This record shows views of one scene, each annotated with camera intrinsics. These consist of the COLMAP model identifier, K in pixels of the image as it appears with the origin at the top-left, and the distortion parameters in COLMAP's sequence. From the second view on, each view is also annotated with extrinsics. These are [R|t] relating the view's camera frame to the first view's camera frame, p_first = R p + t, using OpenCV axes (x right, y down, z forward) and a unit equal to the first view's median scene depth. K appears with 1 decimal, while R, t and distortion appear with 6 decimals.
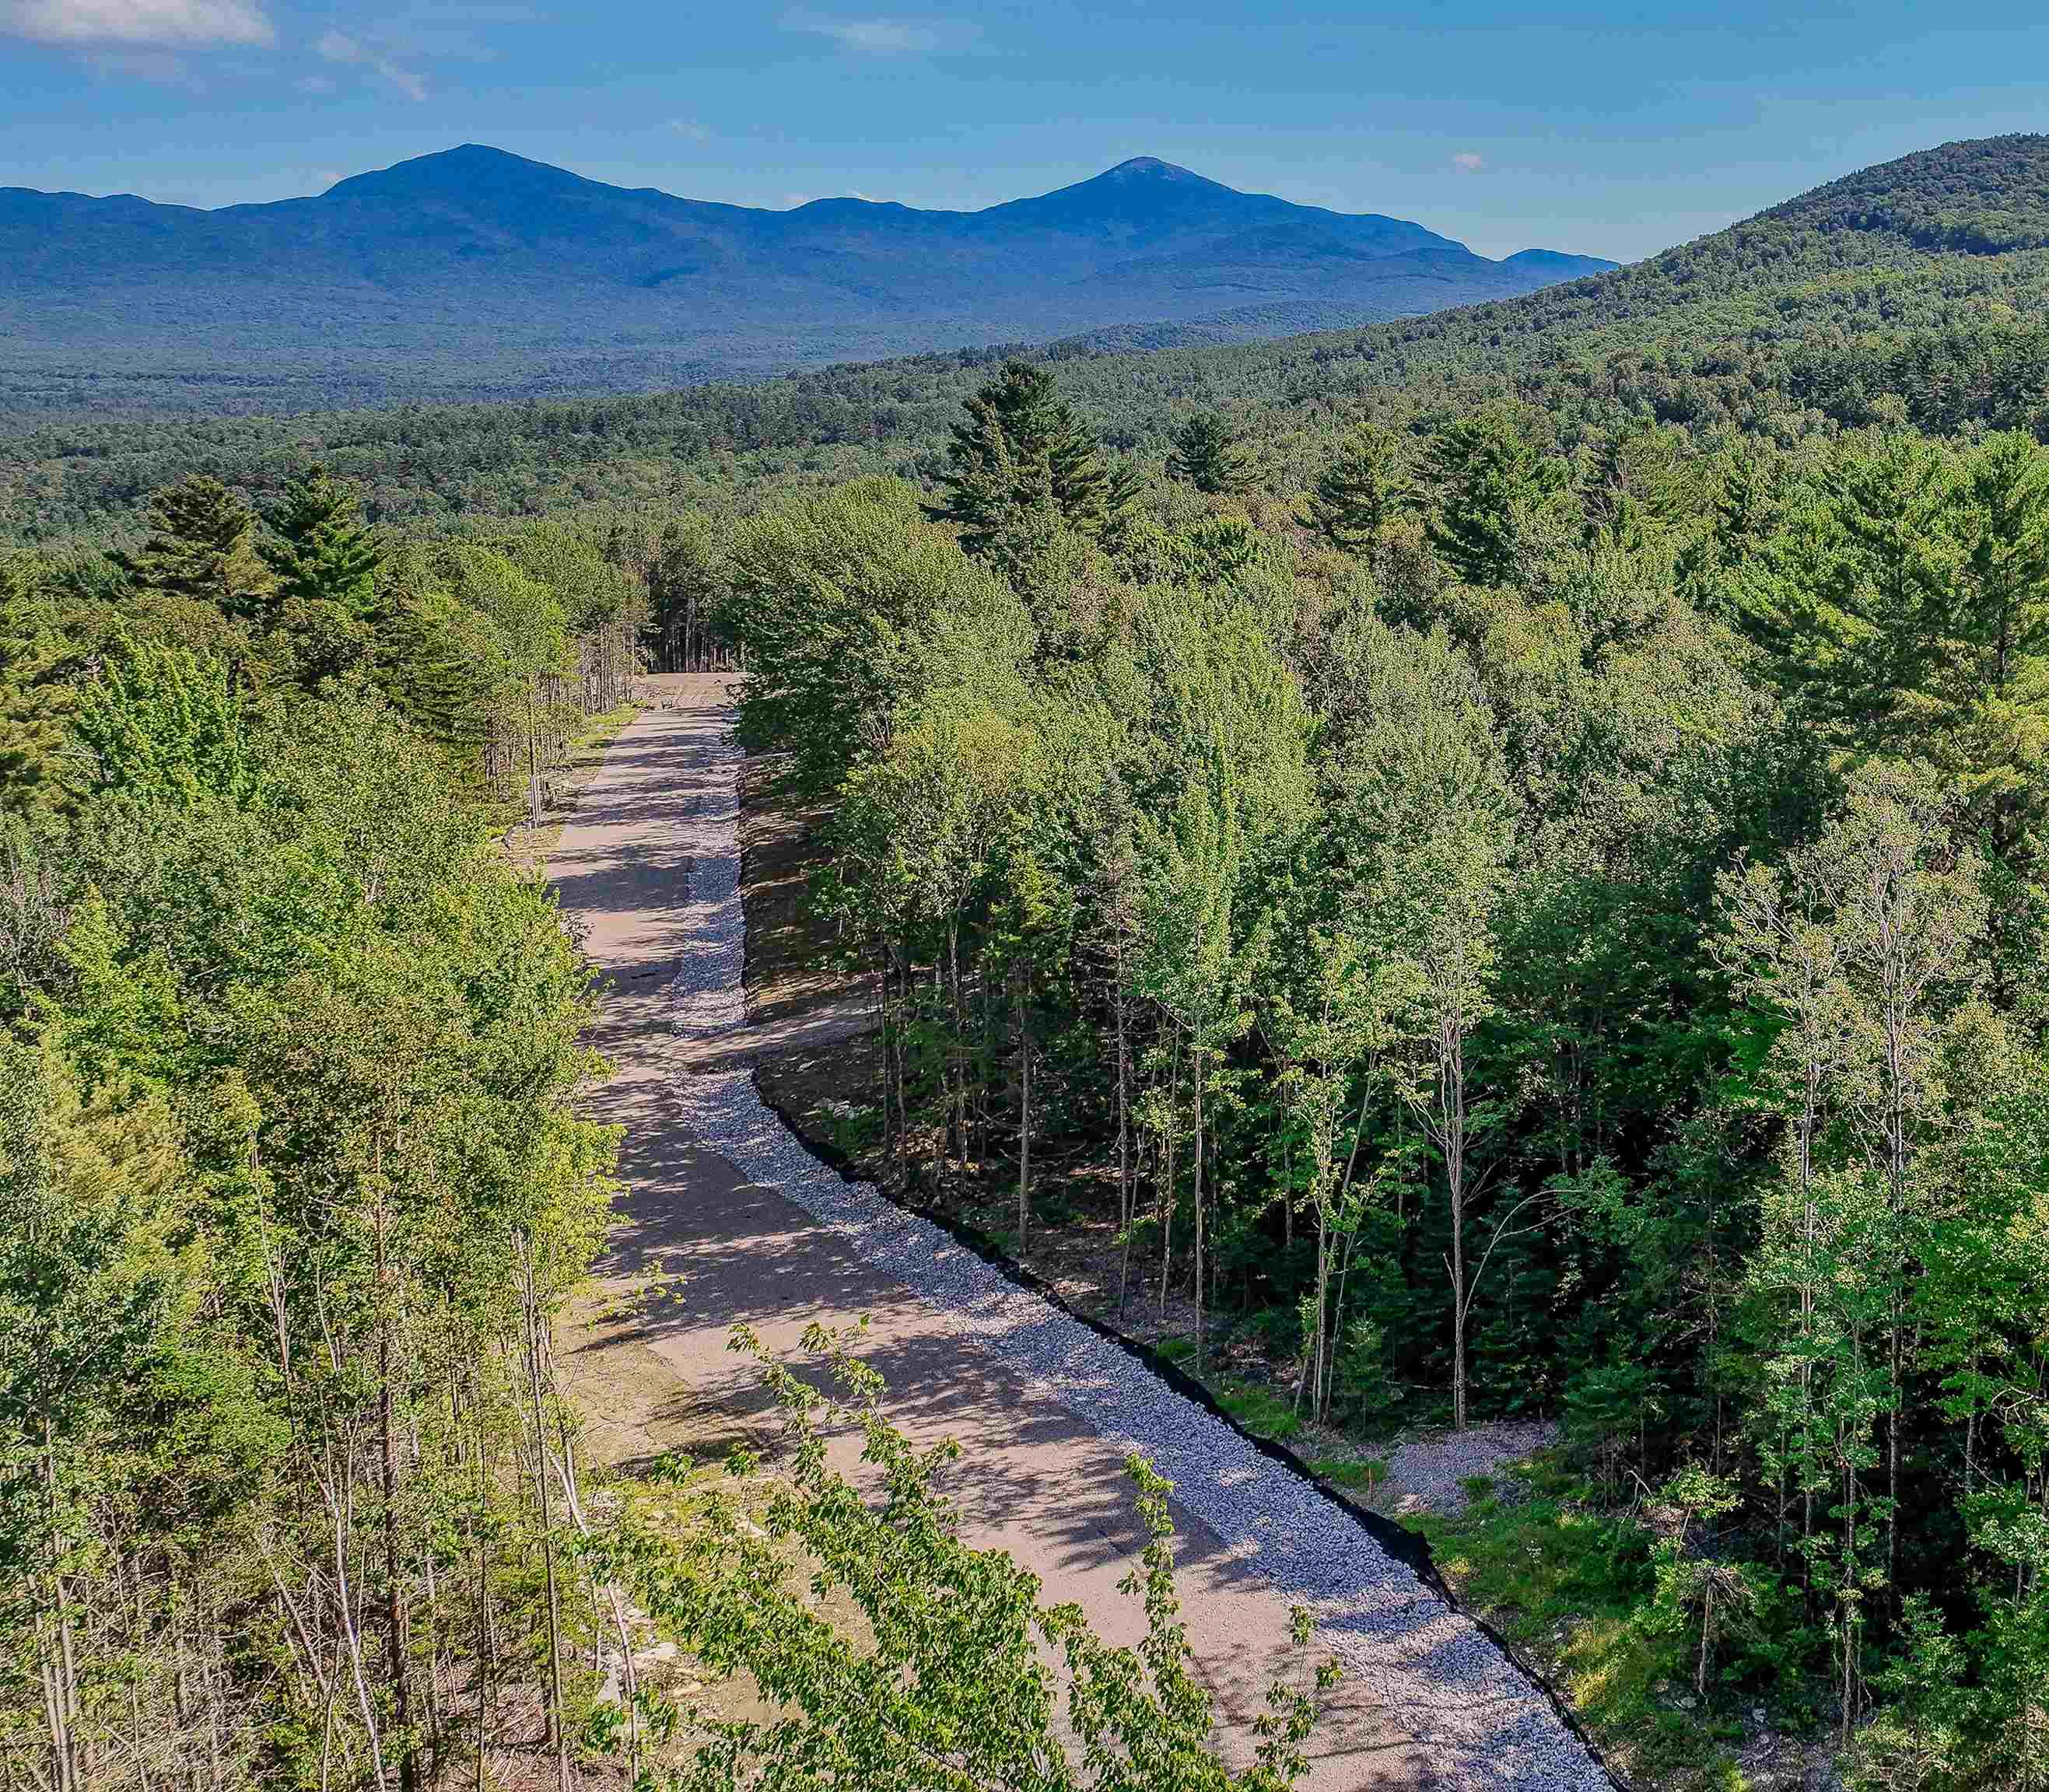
lens RADIAL K [[1651.5, 0, 1025.4], [0, 1651.5, 977.9], [0, 0, 1]] dist [0.001191, 0.004959]
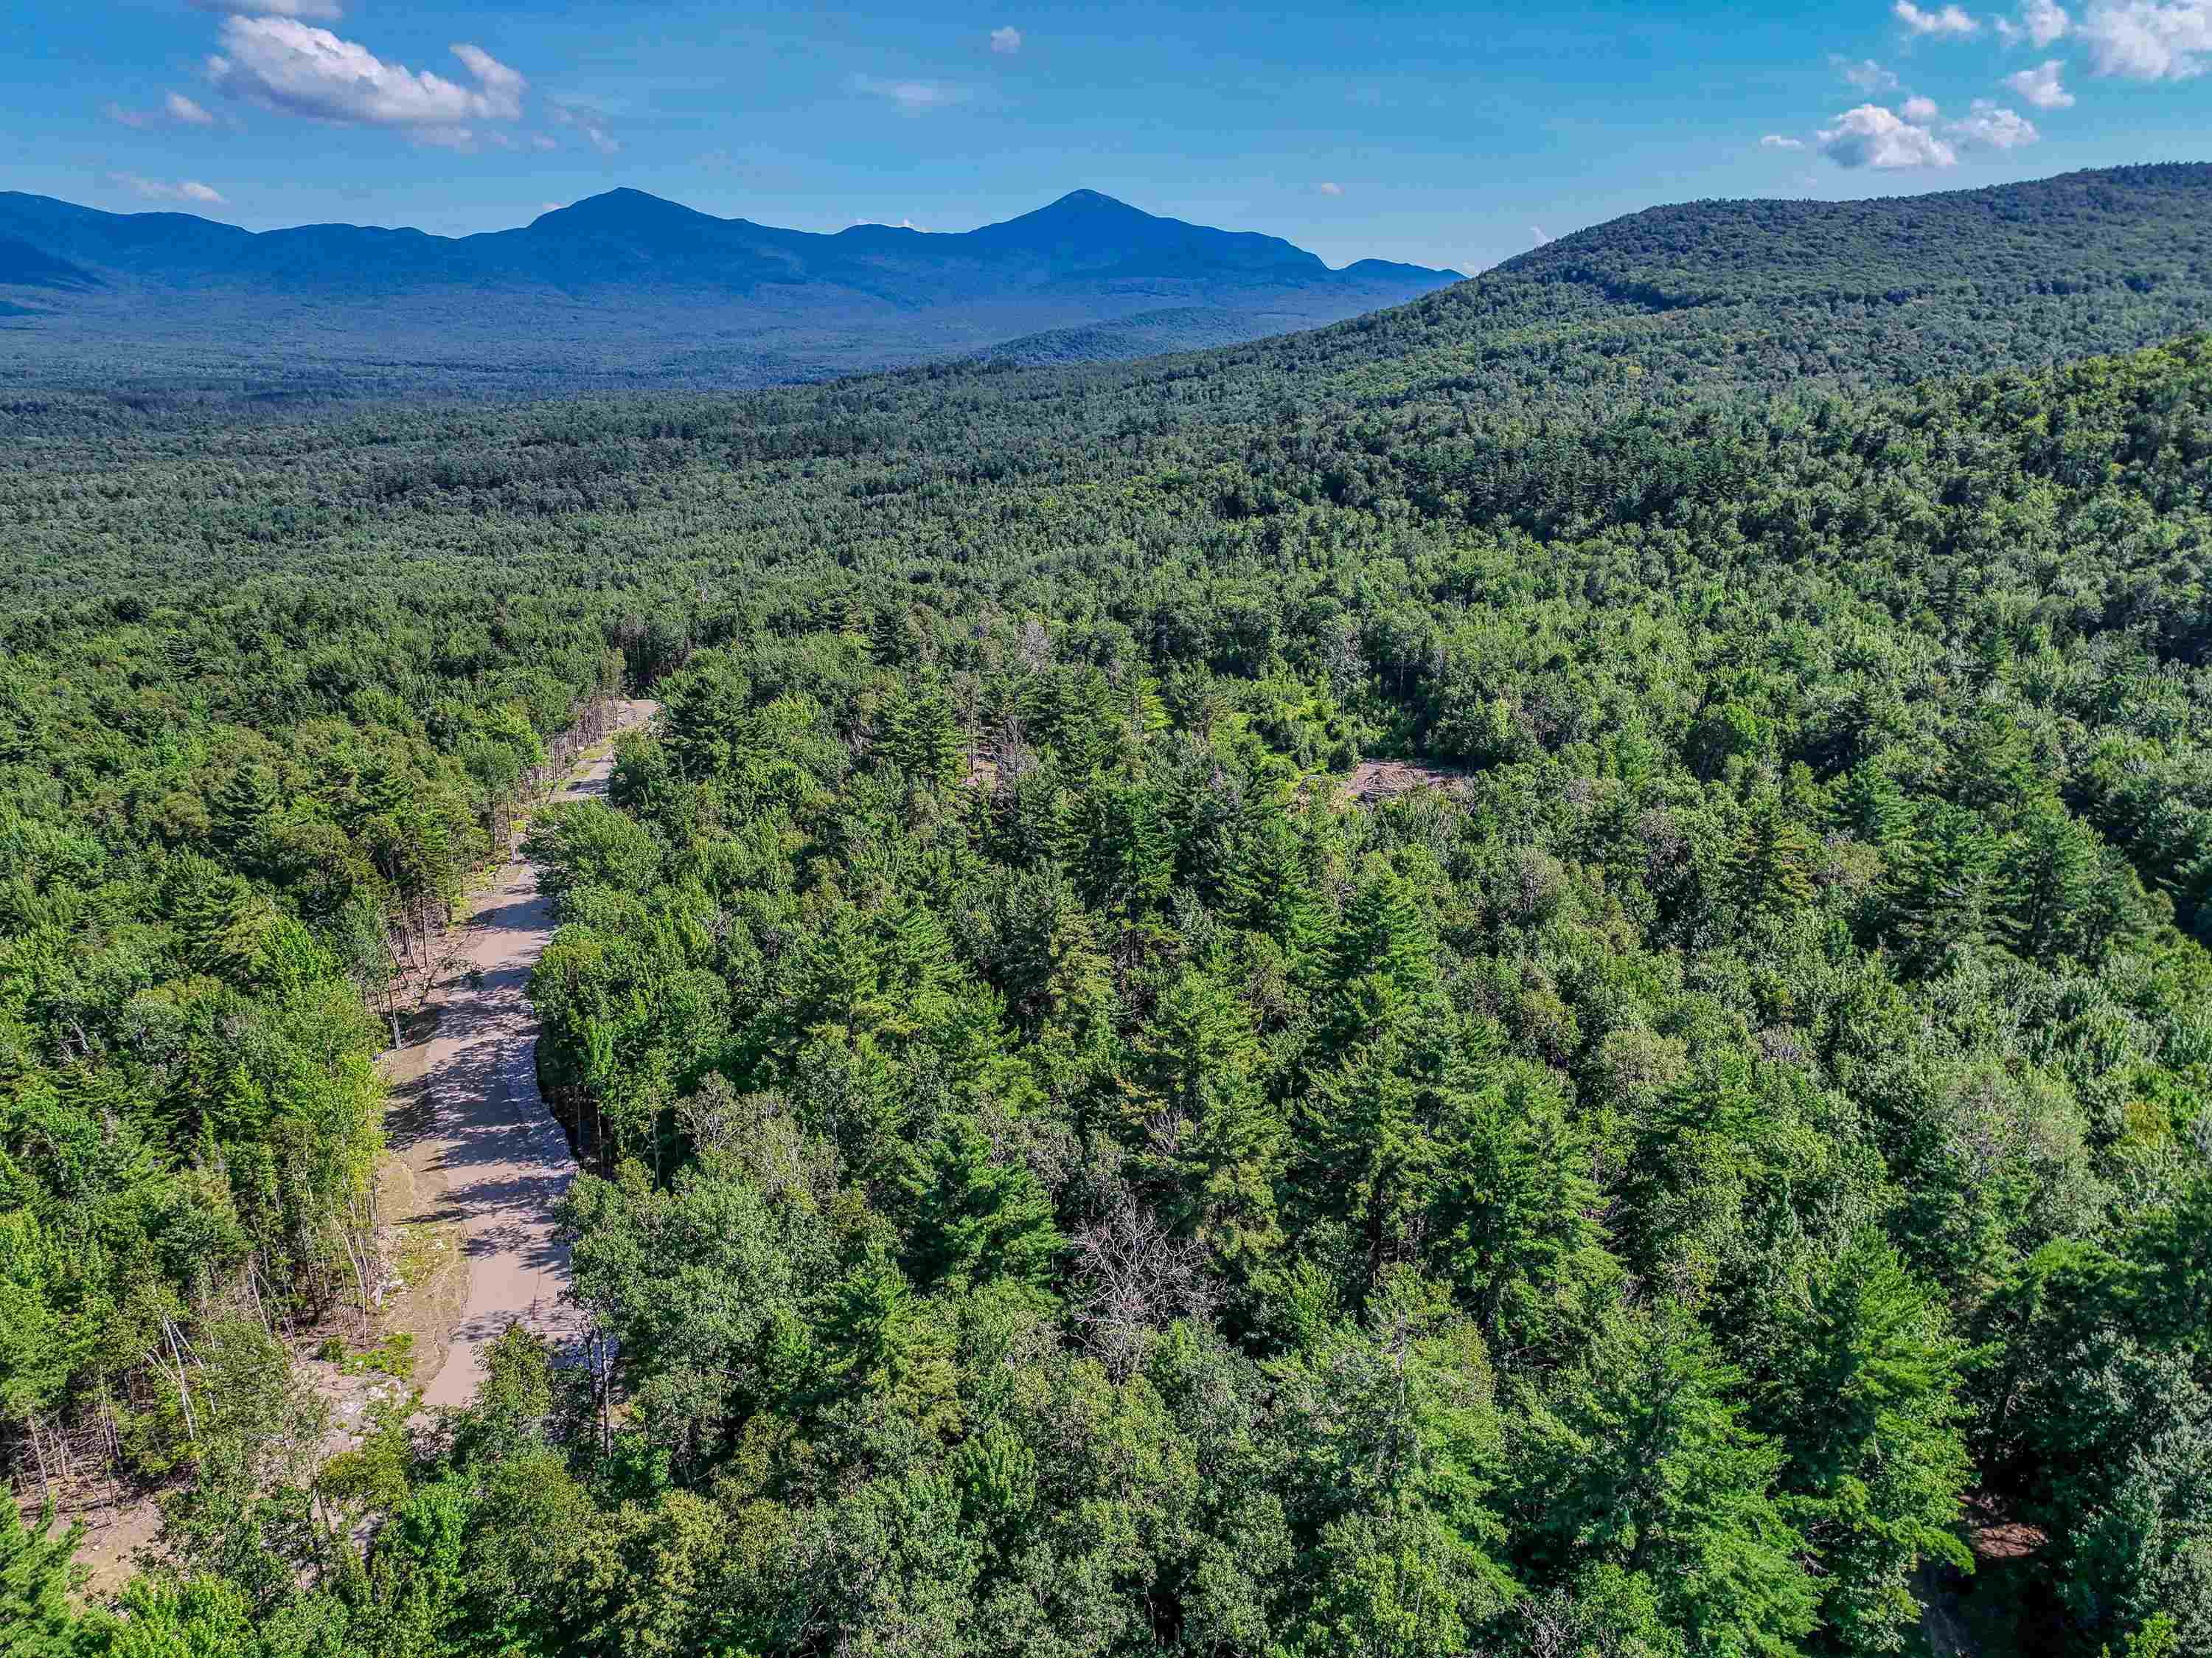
lens RADIAL K [[1562.0, 0, 1106.0], [0, 1562.0, 829.0], [0, 0, 1]] dist [0.000687, 0.010036]
pose [[0.983457, 0.056892, -0.171978, 0.378877], [-0.021896, 0.979774, 0.198906, -0.263024], [0.179816, -0.191850, 0.964811, -0.376002]]
